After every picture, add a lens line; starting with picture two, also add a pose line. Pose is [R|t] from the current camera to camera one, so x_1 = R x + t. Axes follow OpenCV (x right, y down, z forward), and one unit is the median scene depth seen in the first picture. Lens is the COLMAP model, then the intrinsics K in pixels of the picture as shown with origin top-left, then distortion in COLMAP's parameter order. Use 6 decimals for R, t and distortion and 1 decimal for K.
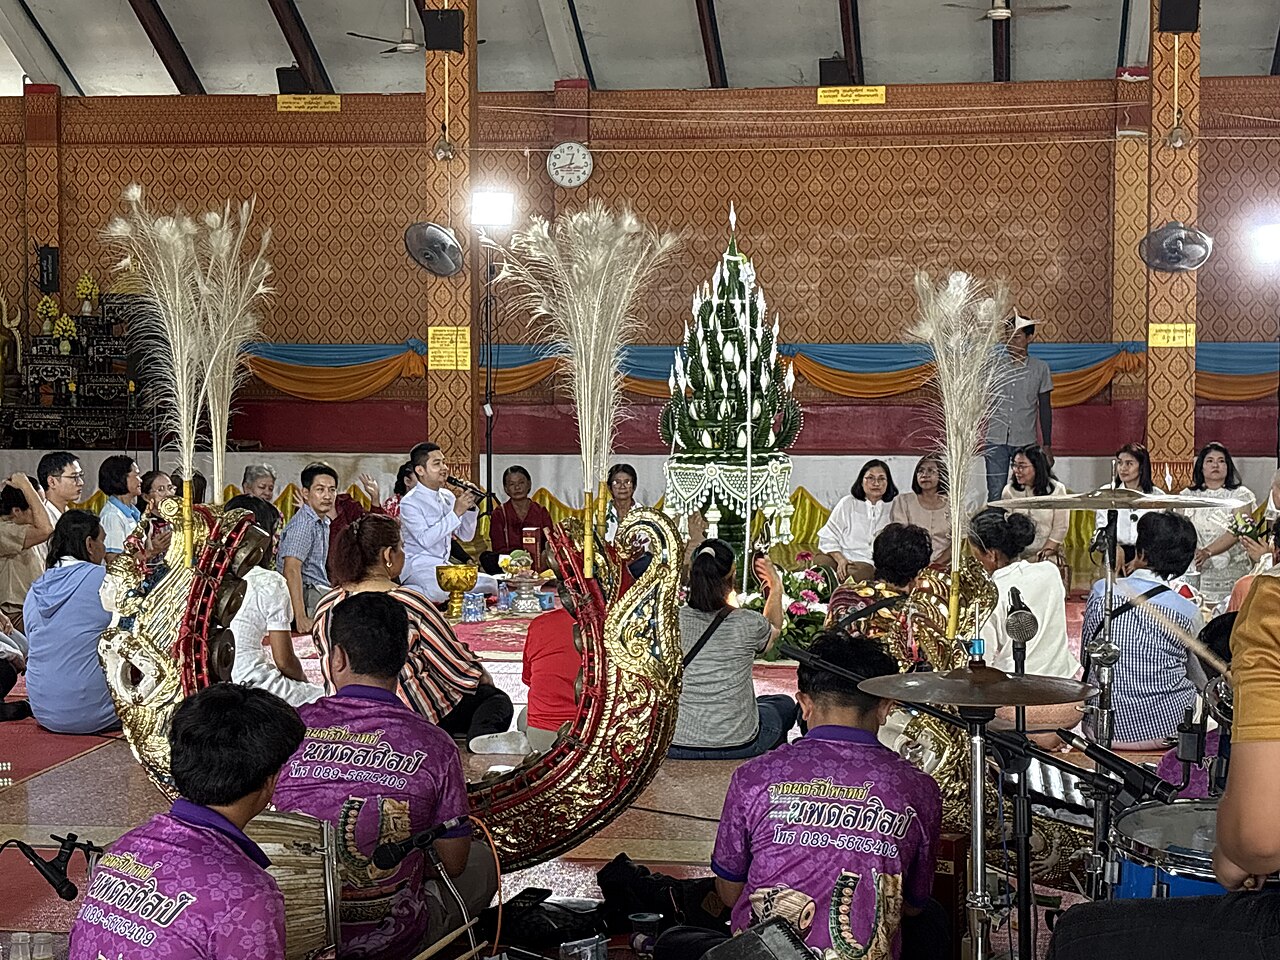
lens RADIAL K [[2420.3, 0, 632.2], [0, 2420.3, 501.4], [0, 0, 1]] dist [0.122046, 0.004437]
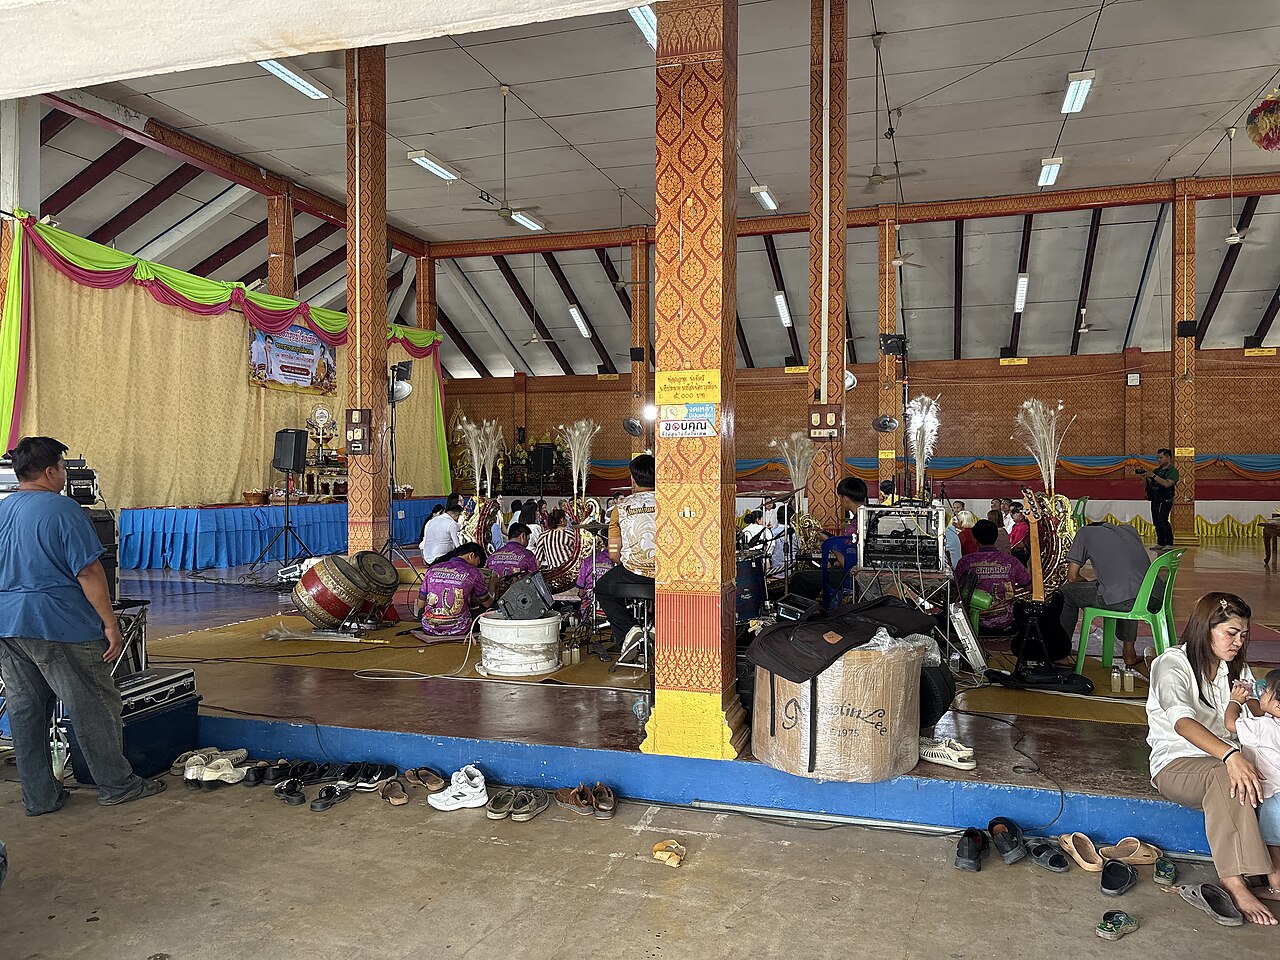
lens RADIAL K [[975.0, 0, 640.0], [0, 975.0, 480.0], [0, 0, 1]] dist [0.118317, -0.134094]
pose [[0.988046, -0.002037, -0.154148, 0.155883], [-0.005078, 0.998940, -0.045748, 0.021907], [0.154078, 0.045984, 0.986988, -0.252126]]
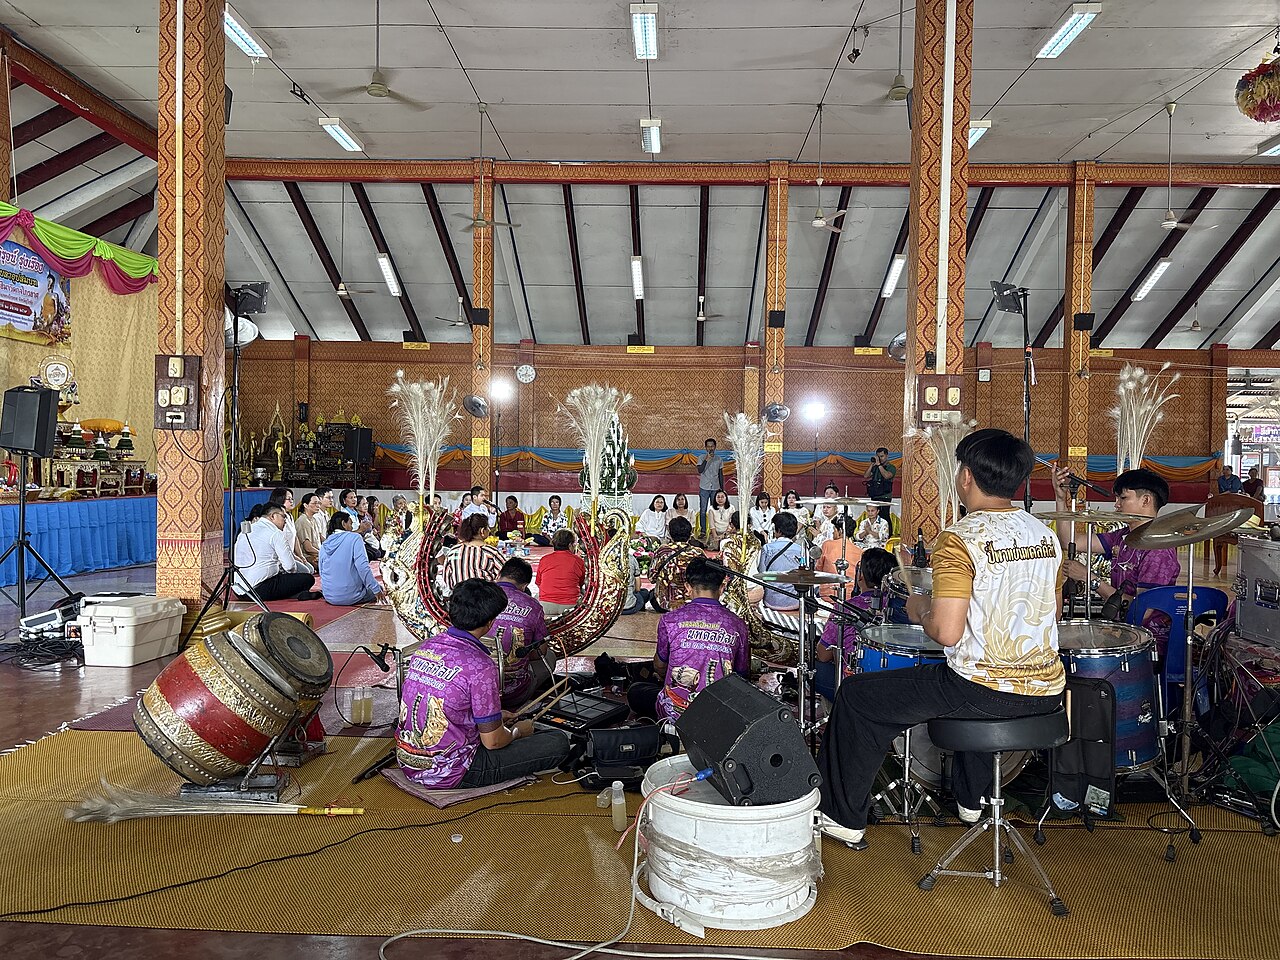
lens RADIAL K [[984.7, 0, 643.3], [0, 984.7, 474.7], [0, 0, 1]] dist [0.064945, -0.060783]
pose [[0.993224, 0.013681, 0.115404, -0.039418], [-0.008933, 0.999096, -0.041563, 0.004961], [-0.115868, 0.040250, 0.992449, 0.010587]]
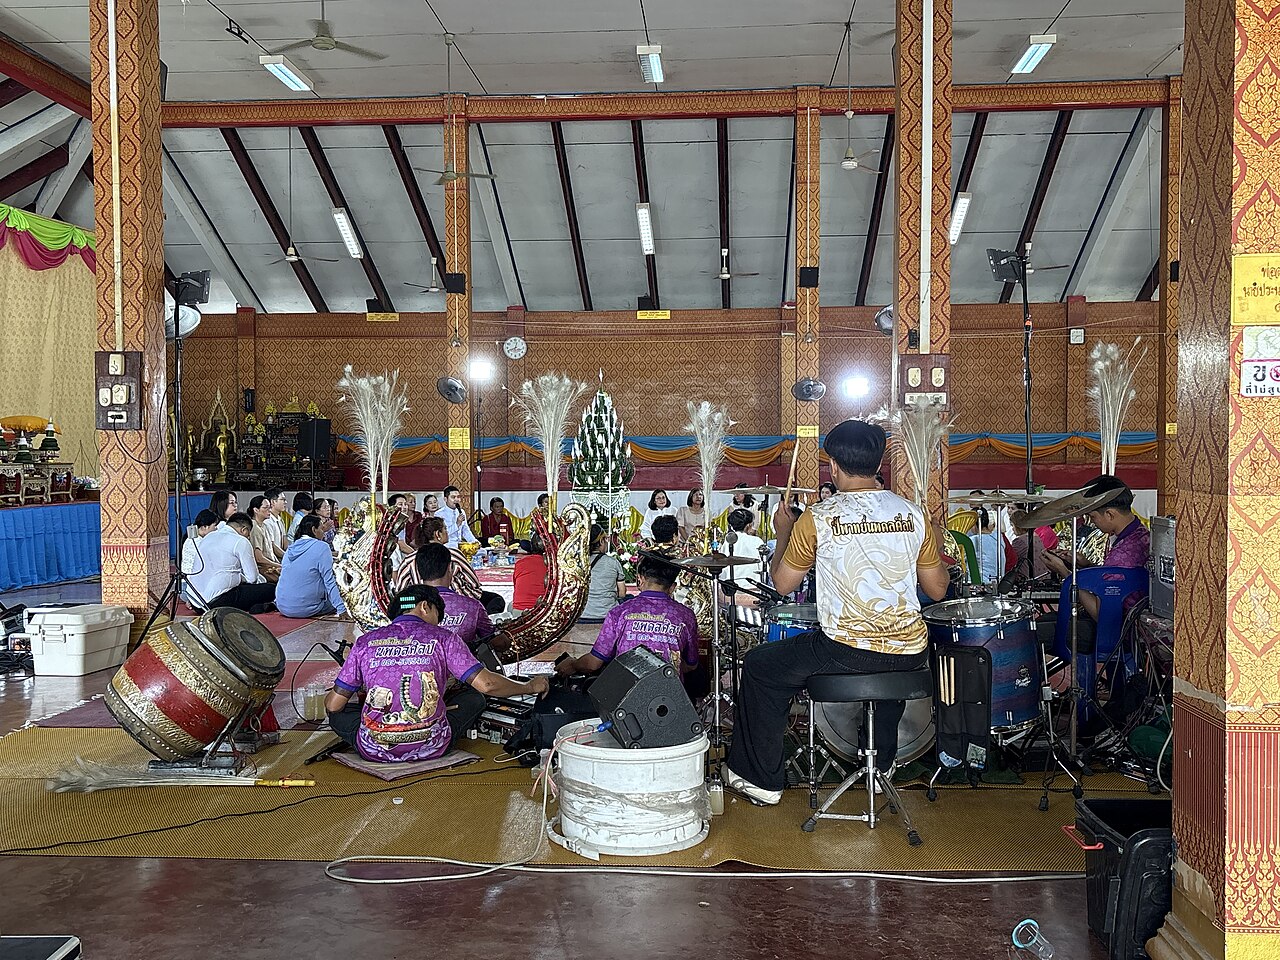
lens RADIAL K [[1268.9, 0, 640.0], [0, 1268.9, 480.0], [0, 0, 1]] dist [0.127824, -0.248922]
pose [[0.996772, -0.007056, 0.079978, -0.014193], [0.009625, 0.999449, -0.031776, 0.009822], [-0.079709, 0.032443, 0.996290, -0.107010]]
